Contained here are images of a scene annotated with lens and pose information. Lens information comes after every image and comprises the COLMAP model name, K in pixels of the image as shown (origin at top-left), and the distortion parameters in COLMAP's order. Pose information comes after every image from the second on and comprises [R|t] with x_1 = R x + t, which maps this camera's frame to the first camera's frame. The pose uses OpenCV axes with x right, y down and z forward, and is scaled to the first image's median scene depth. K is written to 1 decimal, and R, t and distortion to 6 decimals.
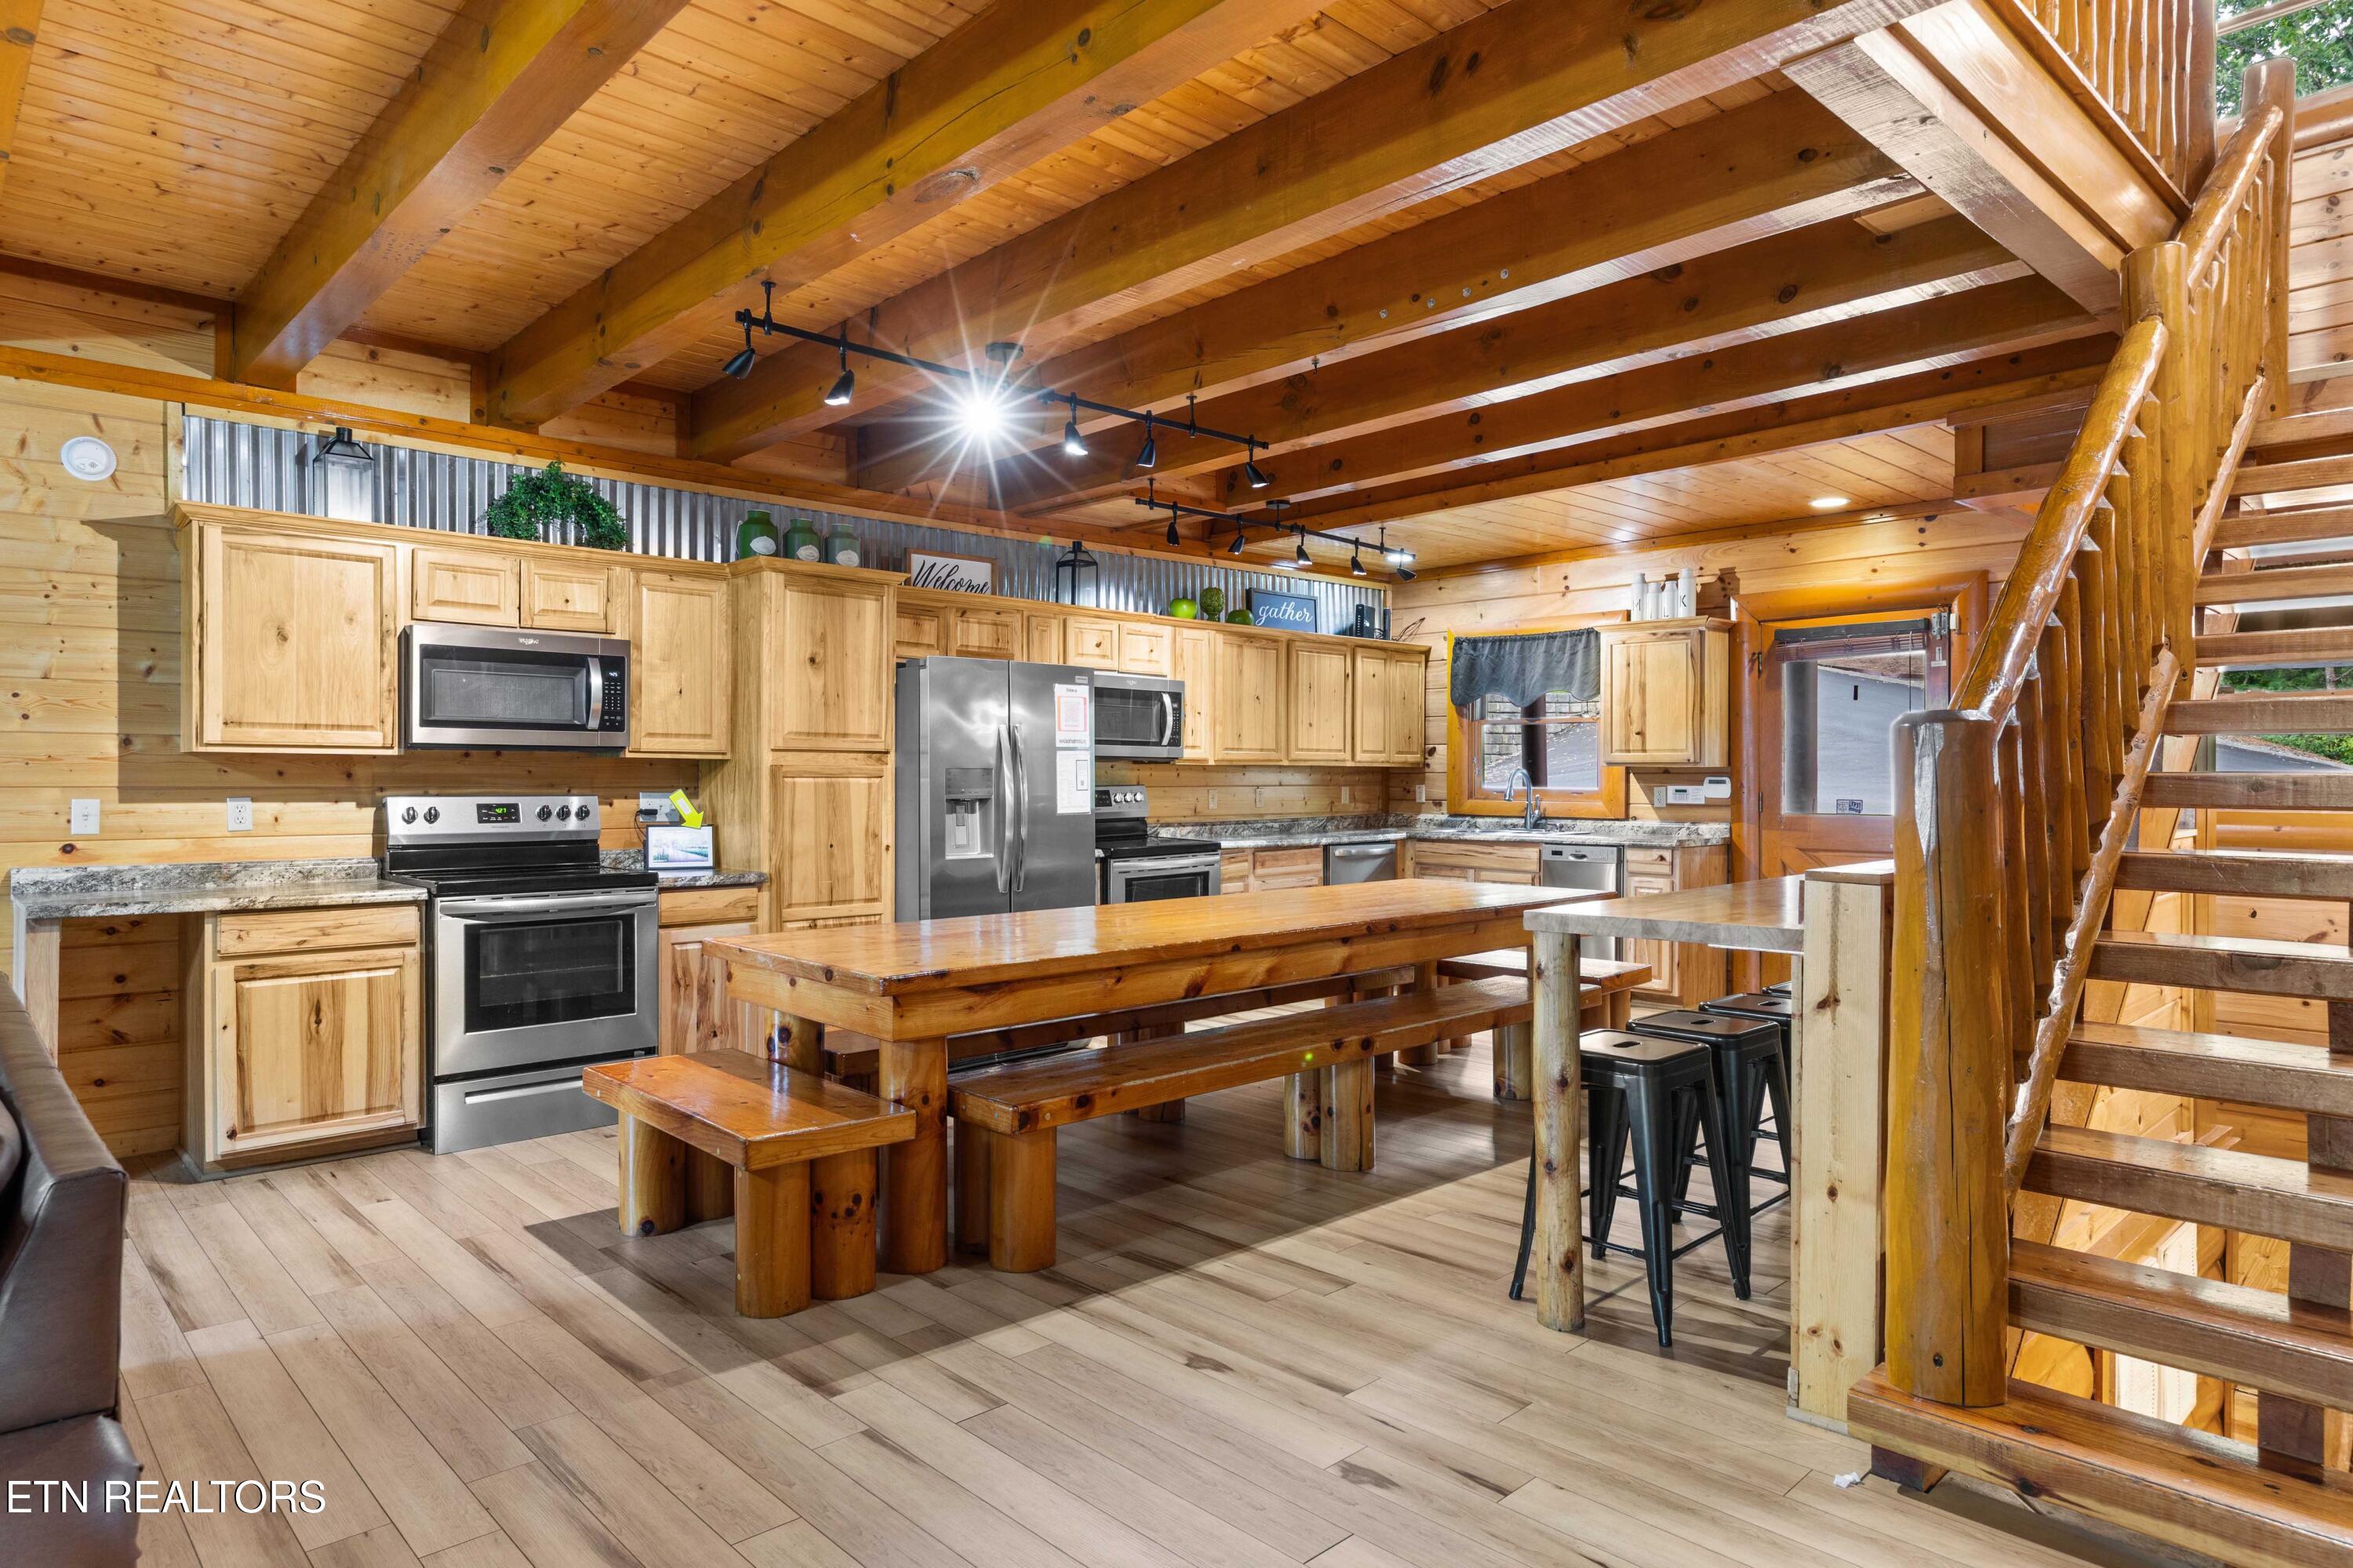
lens RADIAL K [[1371.0, 0, 1173.0], [0, 1371.0, 780.3], [0, 0, 1]] dist [0.009066, 0.000124]
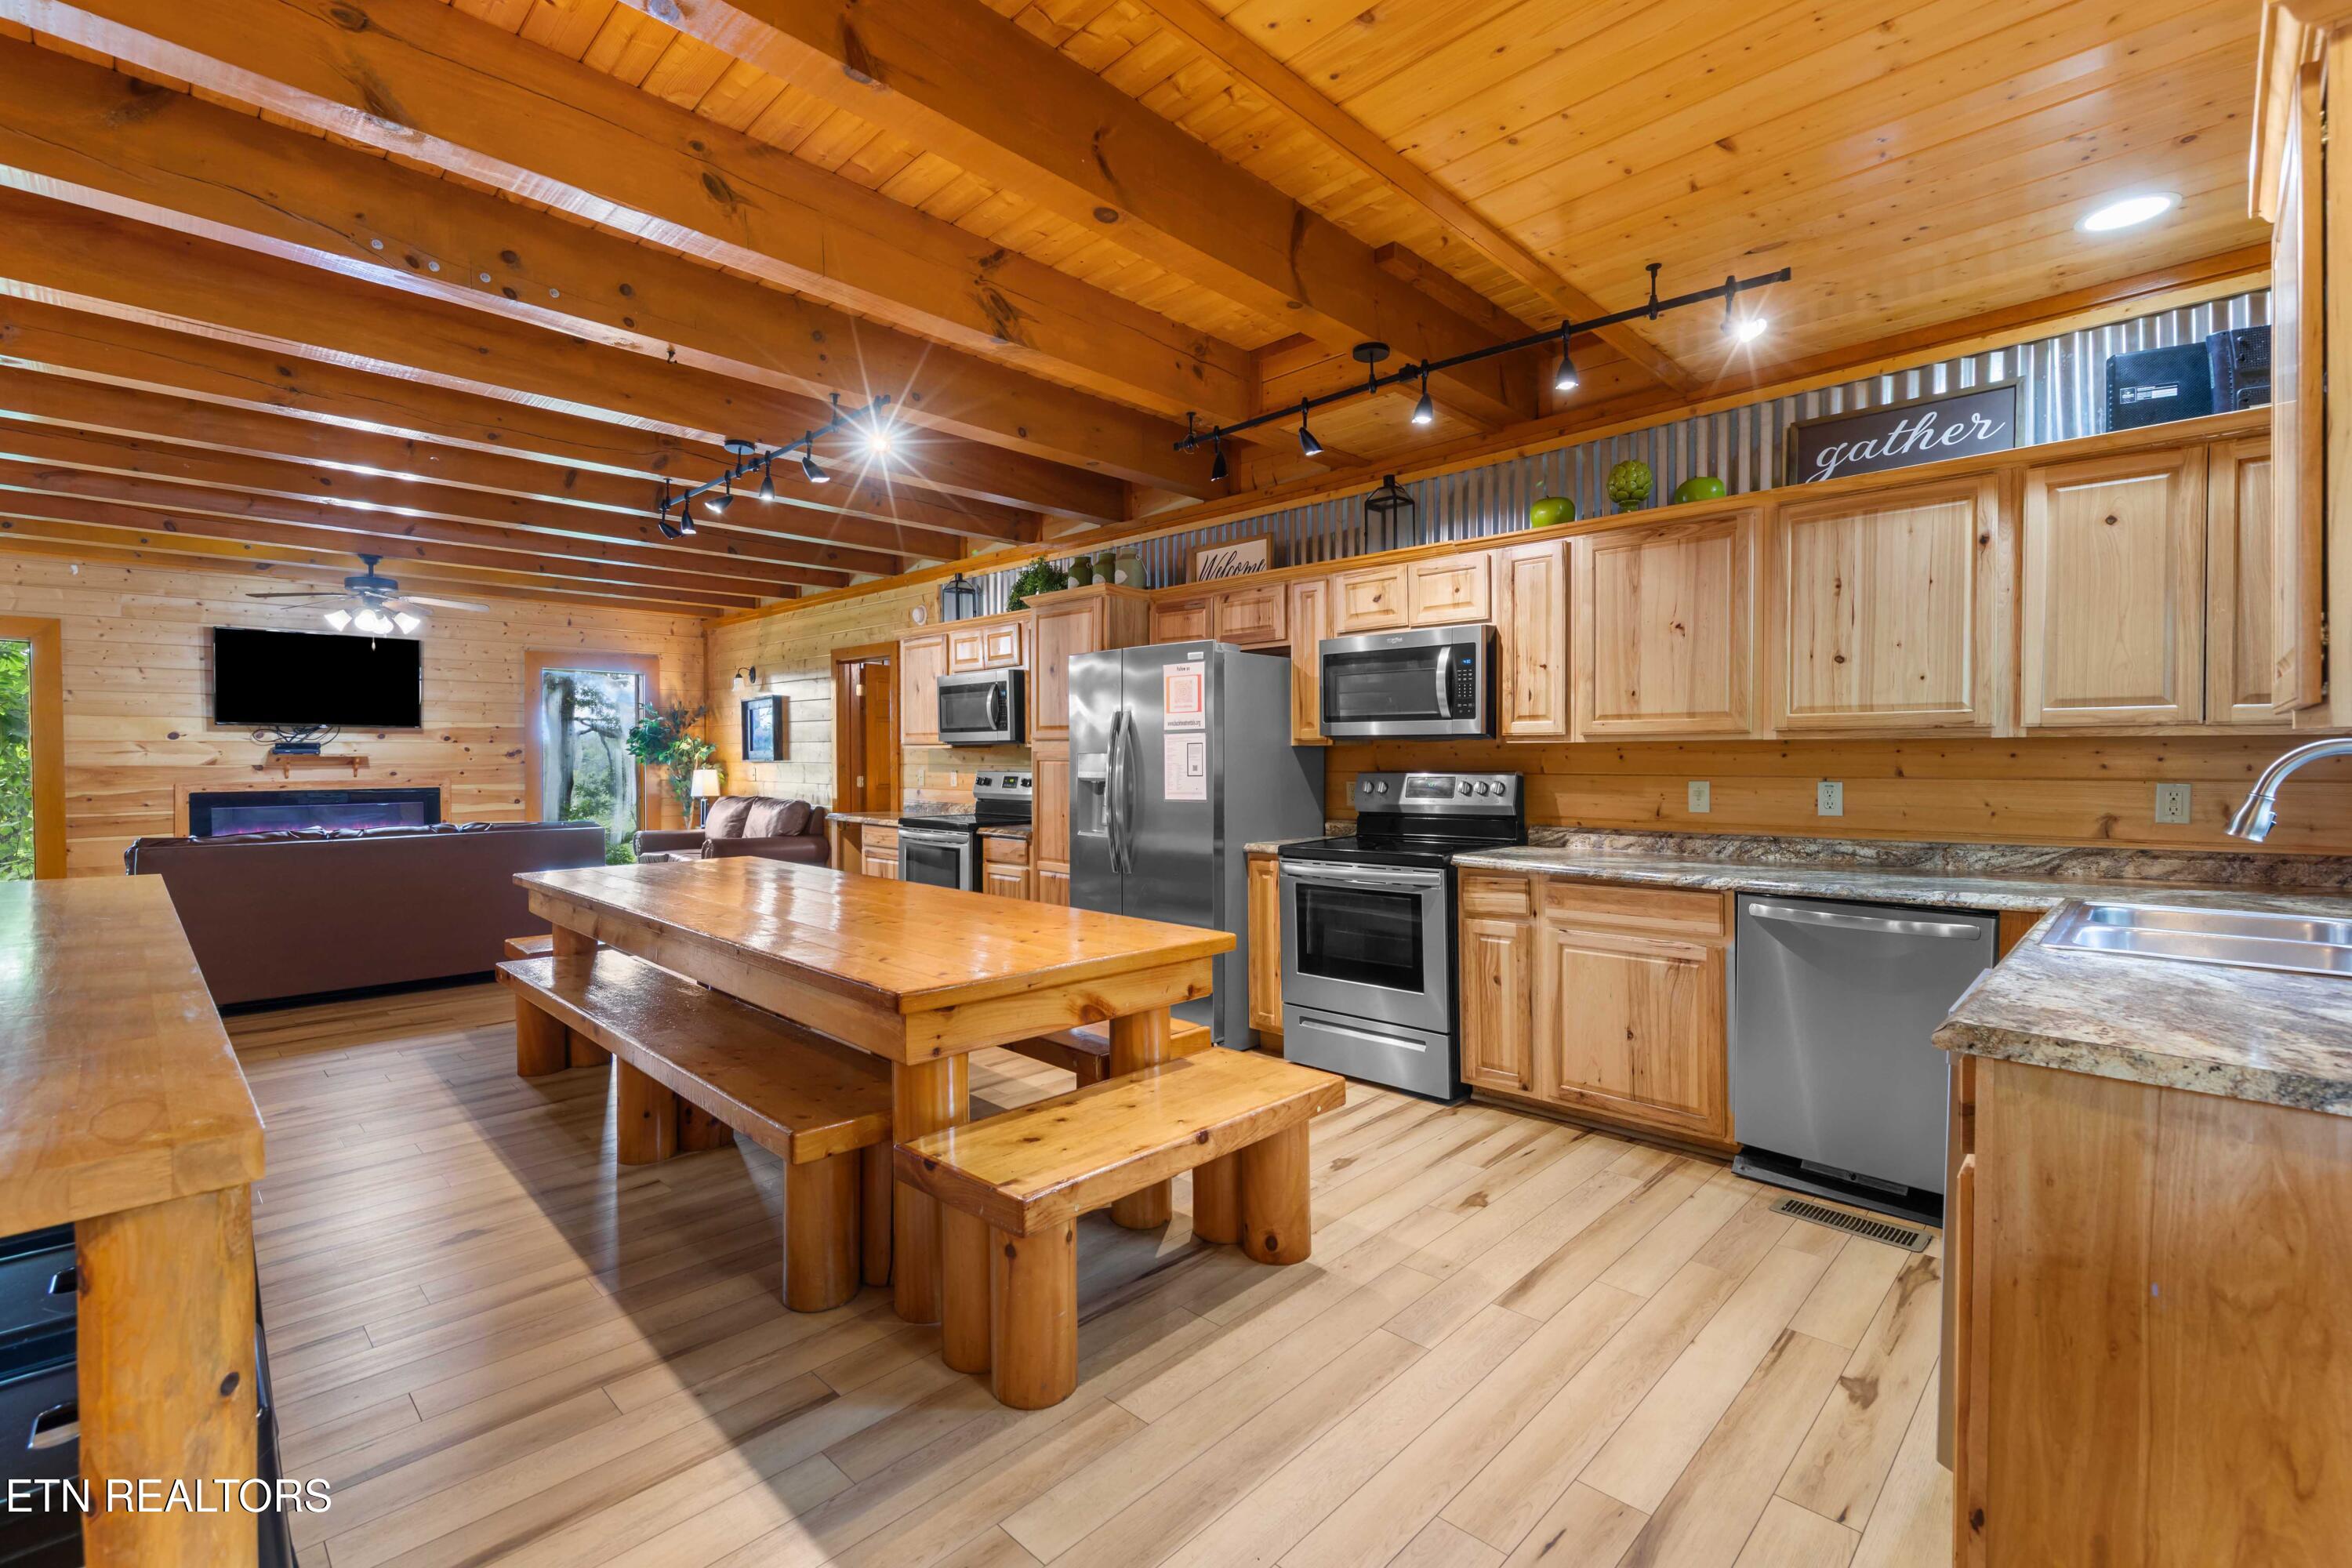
lens RADIAL K [[1025.7, 0, 1159.2], [0, 1025.7, 775.7], [0, 0, 1]] dist [0.005350, -0.000269]
pose [[0.029468, 0.019576, -0.999374, 0.763150], [0.001273, 0.999807, 0.019622, -0.008048], [0.999565, -0.001851, 0.029437, 1.175208]]
